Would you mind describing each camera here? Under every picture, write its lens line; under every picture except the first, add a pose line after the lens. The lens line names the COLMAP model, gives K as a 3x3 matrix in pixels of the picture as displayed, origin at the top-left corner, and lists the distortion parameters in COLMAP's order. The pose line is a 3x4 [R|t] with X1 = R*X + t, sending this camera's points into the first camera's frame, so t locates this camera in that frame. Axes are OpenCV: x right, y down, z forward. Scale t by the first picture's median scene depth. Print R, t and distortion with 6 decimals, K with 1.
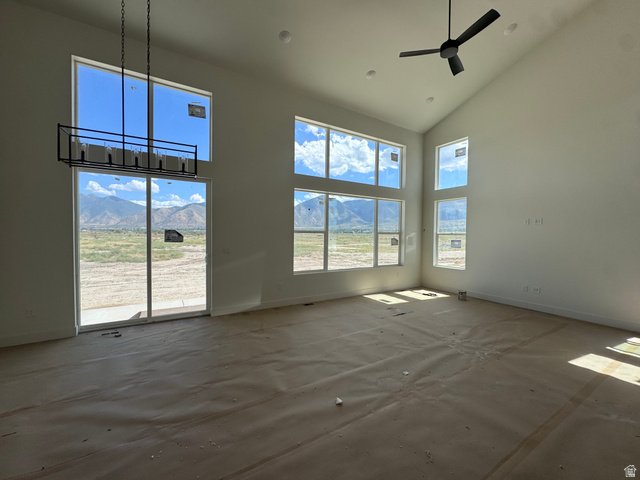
lens RADIAL K [[254.8, 0, 319.9], [0, 254.8, 238.3], [0, 0, 1]] dist [-0.002135, 0.000419]
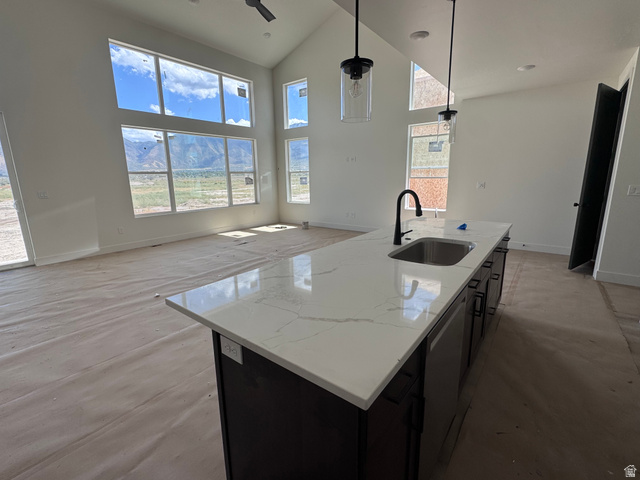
lens RADIAL K [[295.6, 0, 318.8], [0, 295.6, 238.6], [0, 0, 1]] dist [-0.001138, 0.000353]
pose [[0.933639, -0.102399, 0.343268, 0.153669], [0.034807, 0.979670, 0.197572, 0.019273], [-0.356521, -0.172513, 0.918222, -0.302302]]
